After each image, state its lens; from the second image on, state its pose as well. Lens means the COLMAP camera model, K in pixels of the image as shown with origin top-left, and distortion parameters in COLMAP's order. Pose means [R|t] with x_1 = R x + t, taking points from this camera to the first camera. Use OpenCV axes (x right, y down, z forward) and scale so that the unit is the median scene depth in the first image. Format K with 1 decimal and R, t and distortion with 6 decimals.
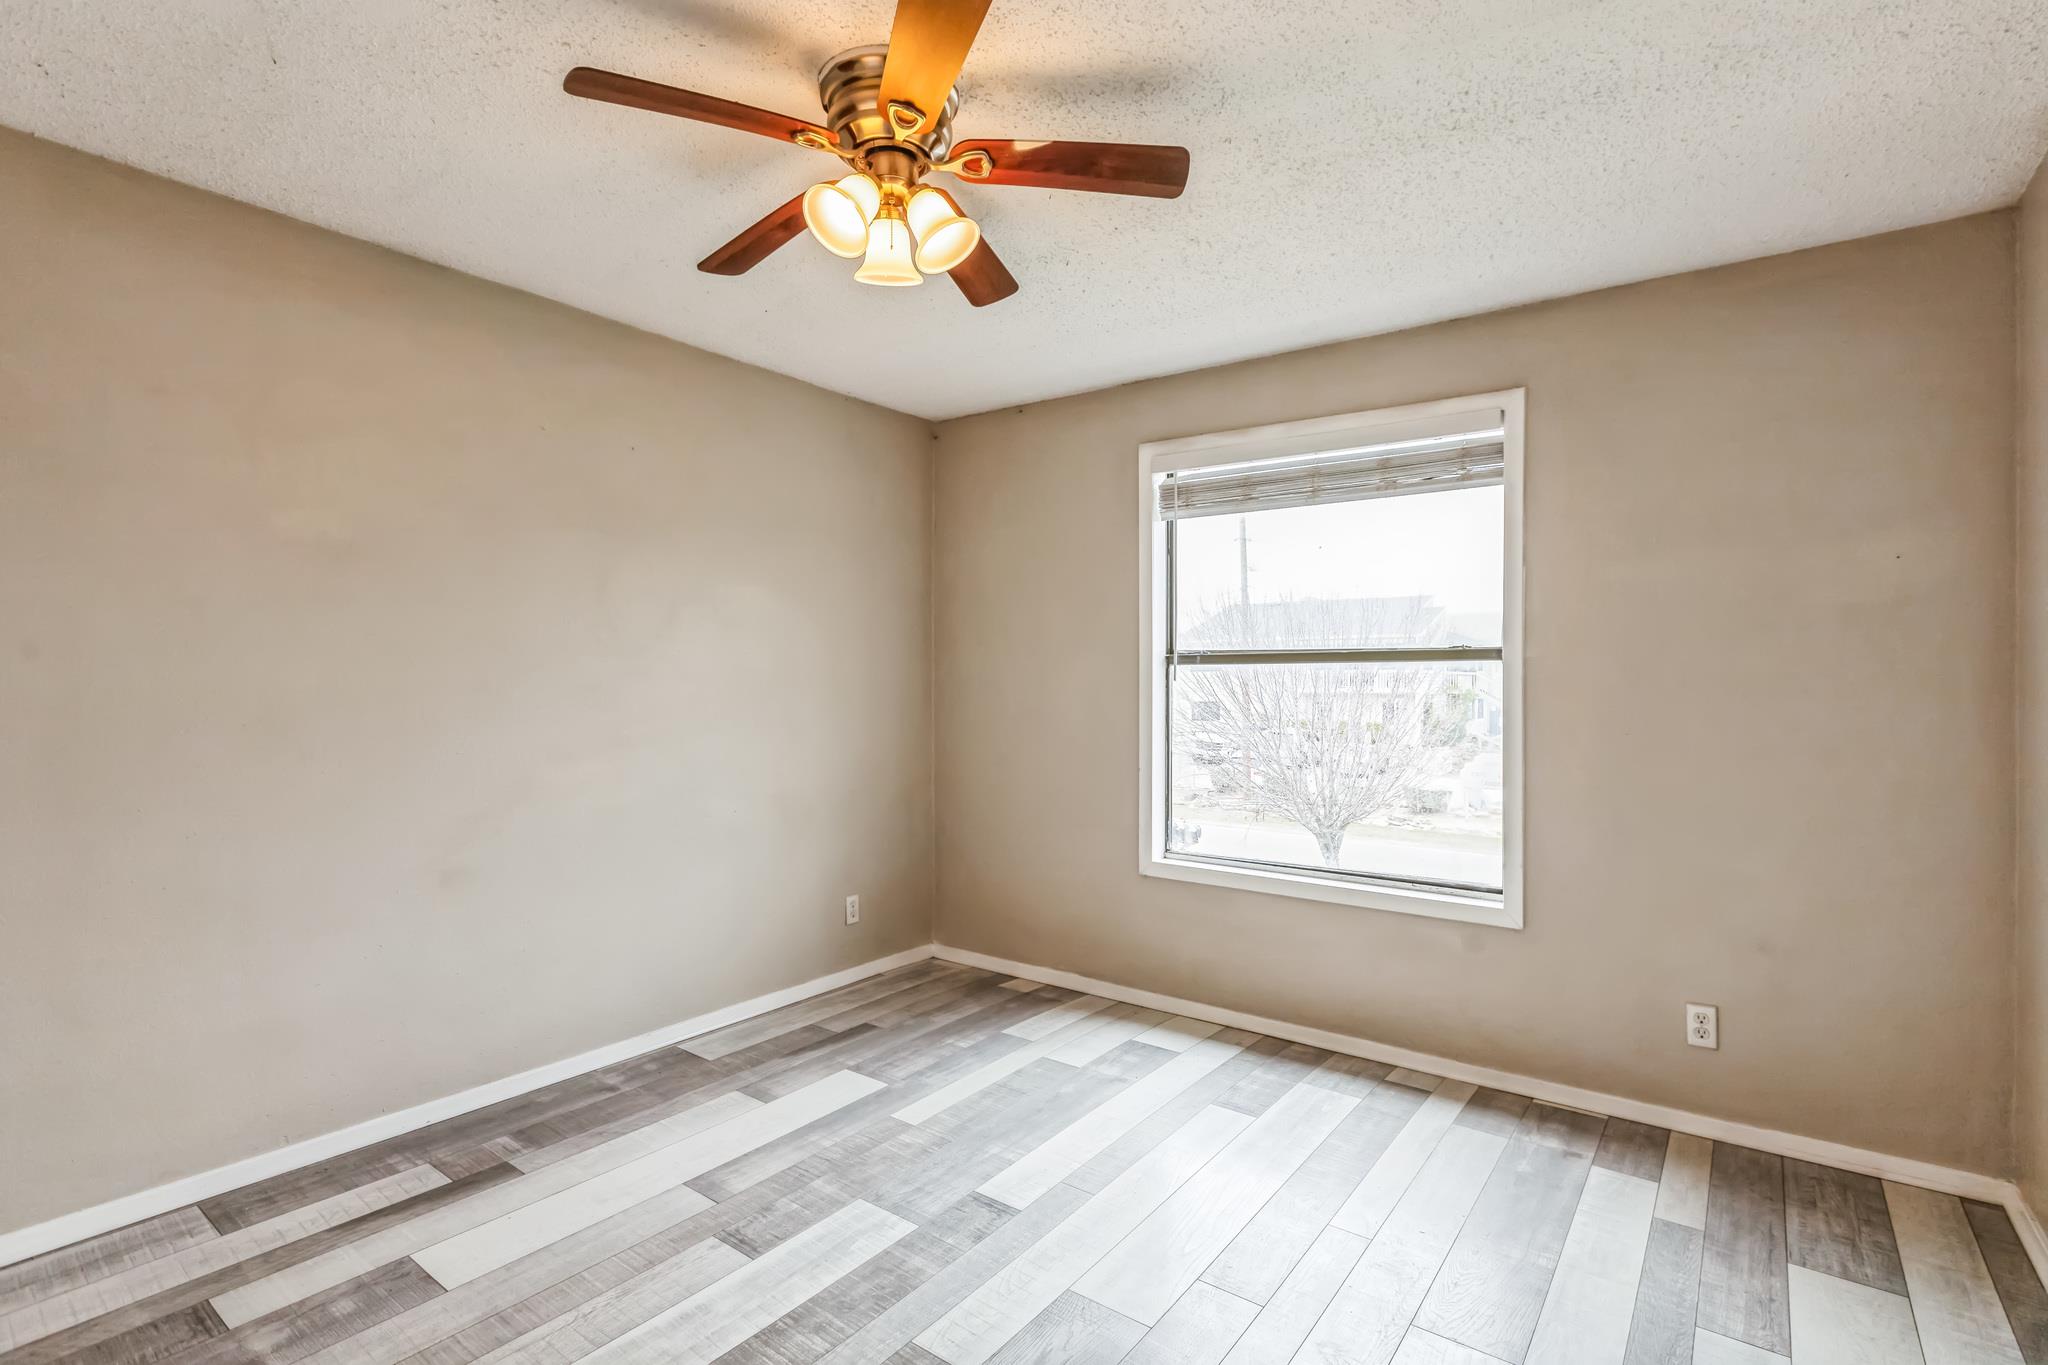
lens RADIAL K [[947.1, 0, 1037.7], [0, 947.1, 675.0], [0, 0, 1]] dist [-0.019369, 0.000487]
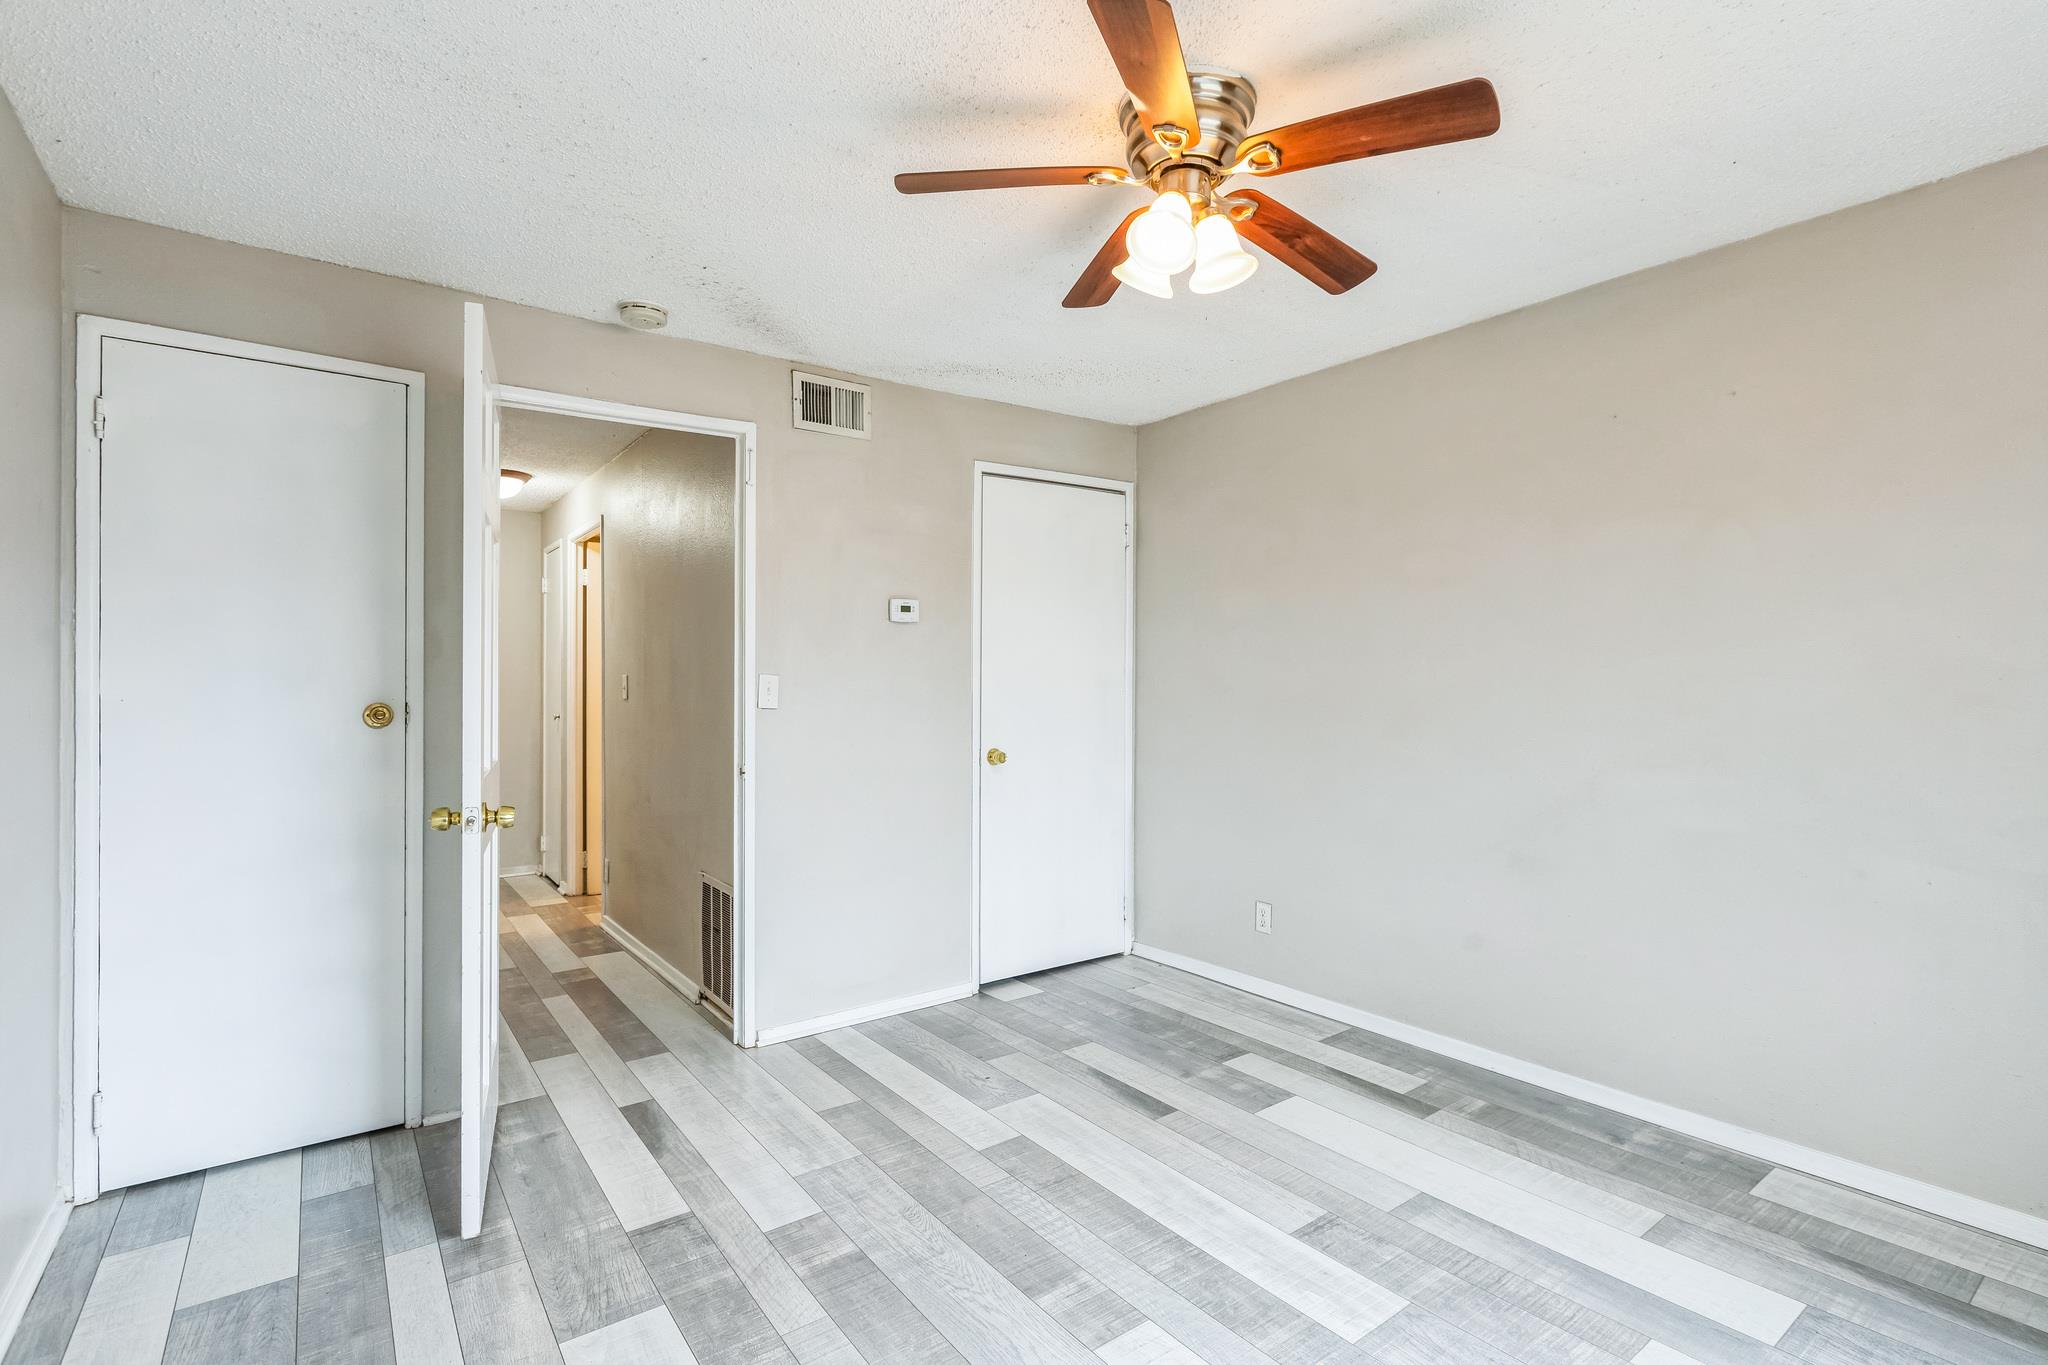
lens RADIAL K [[947.1, 0, 1032.8], [0, 947.1, 674.9], [0, 0, 1]] dist [-0.019369, 0.000487]
pose [[-0.264962, 0.000844, -0.964258, 0.636050], [0.006434, 0.999979, -0.000893, -0.003741], [0.964237, -0.006440, -0.264962, 0.812711]]
